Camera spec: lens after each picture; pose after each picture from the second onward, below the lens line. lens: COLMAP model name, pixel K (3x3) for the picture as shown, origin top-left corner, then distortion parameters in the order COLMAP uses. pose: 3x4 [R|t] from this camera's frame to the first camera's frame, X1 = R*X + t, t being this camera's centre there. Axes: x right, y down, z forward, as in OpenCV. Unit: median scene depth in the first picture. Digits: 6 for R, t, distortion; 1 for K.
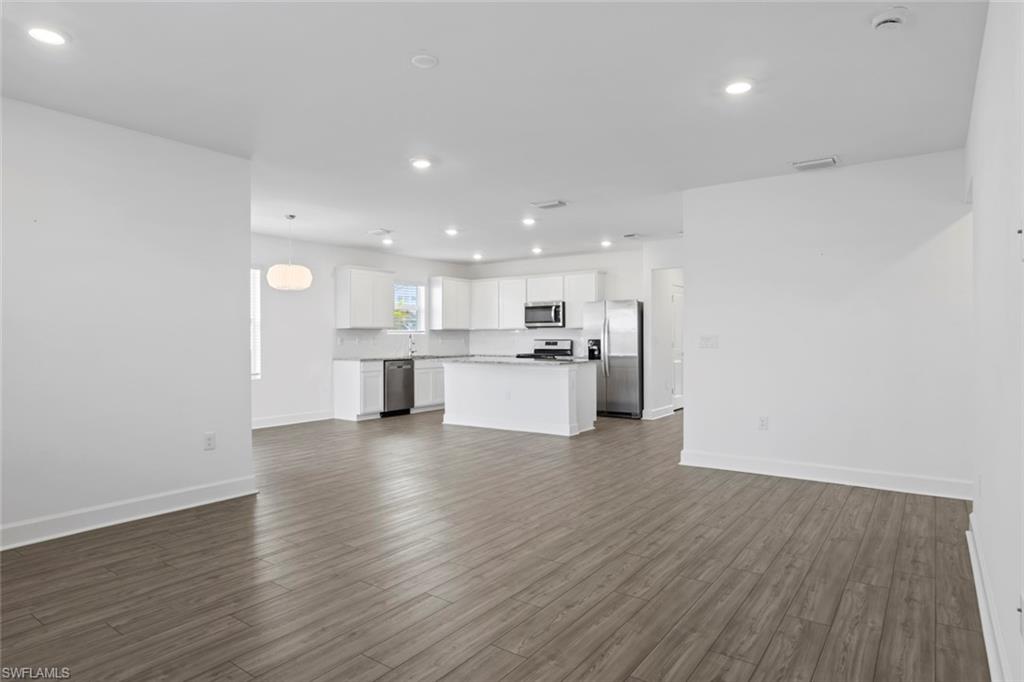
lens RADIAL K [[586.5, 0, 515.3], [0, 586.5, 339.9], [0, 0, 1]] dist [-0.011951, 0.000796]
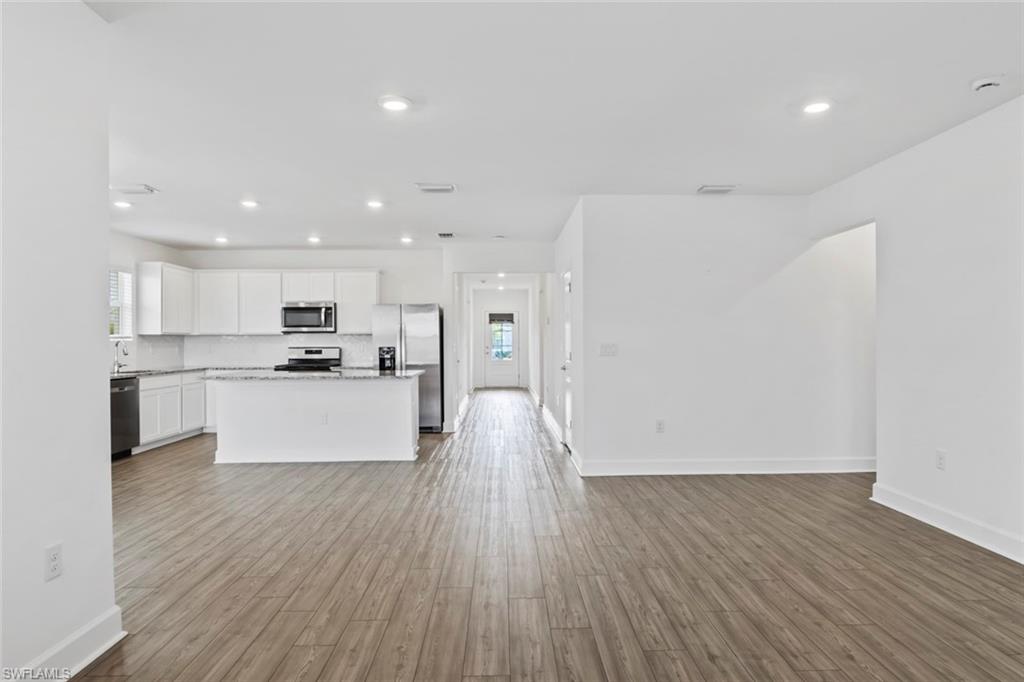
lens RADIAL K [[586.5, 0, 515.3], [0, 586.5, 339.9], [0, 0, 1]] dist [-0.011951, 0.000796]
pose [[0.796843, 0.001943, 0.604184, -0.243303], [0.003680, 0.999961, -0.008070, -0.003868], [-0.604175, 0.008653, 0.796804, 0.177012]]
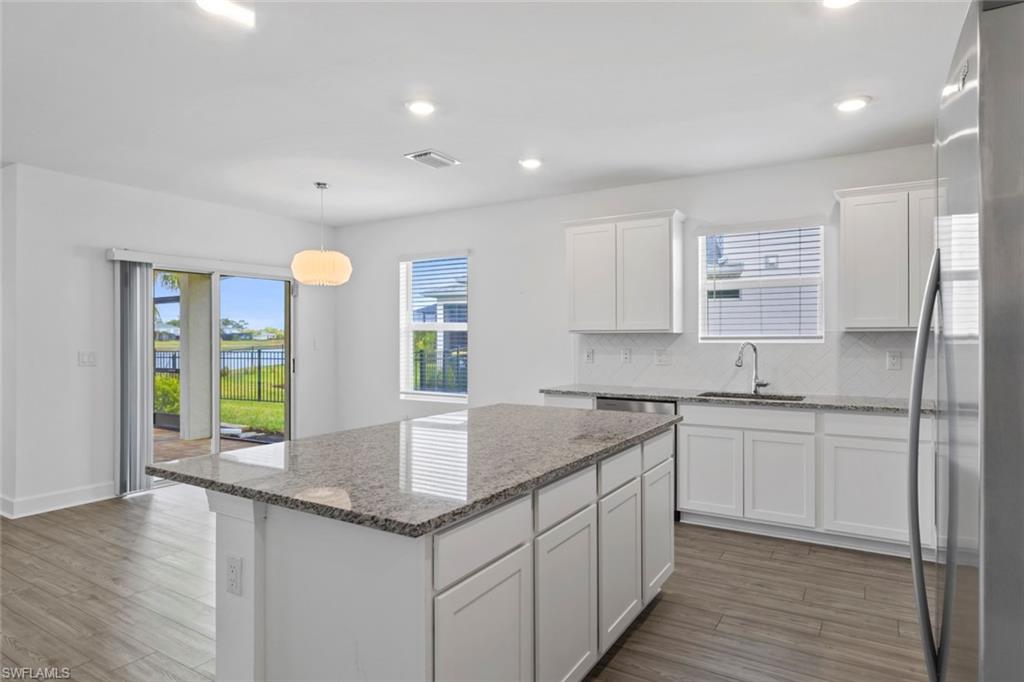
lens RADIAL K [[586.5, 0, 515.3], [0, 586.5, 339.9], [0, 0, 1]] dist [-0.011951, 0.000796]
pose [[0.073099, 0.003581, -0.997318, 0.267399], [-0.005394, 0.999980, 0.003196, -0.014272], [0.997310, 0.005145, 0.073116, 0.874038]]
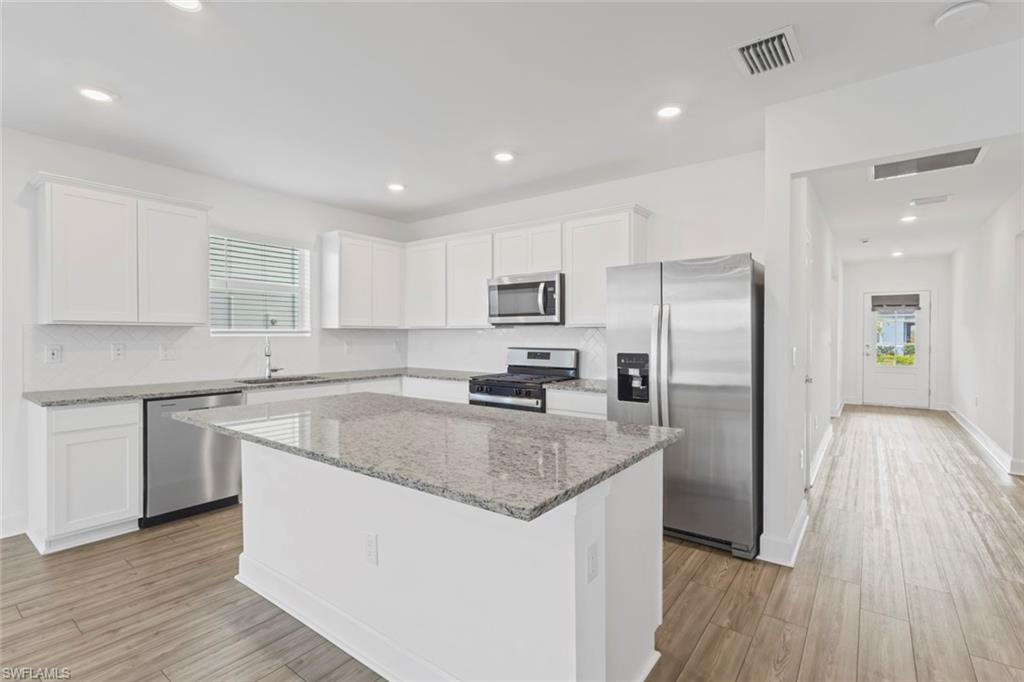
lens RADIAL K [[476.8, 0, 509.8], [0, 476.8, 337.9], [0, 0, 1]] dist [-0.000007, -0.000009]
pose [[0.999576, 0.005992, -0.028484, 0.053859], [-0.005895, 0.999977, 0.003467, -0.012563], [0.028504, -0.003297, 0.999588, 0.641524]]
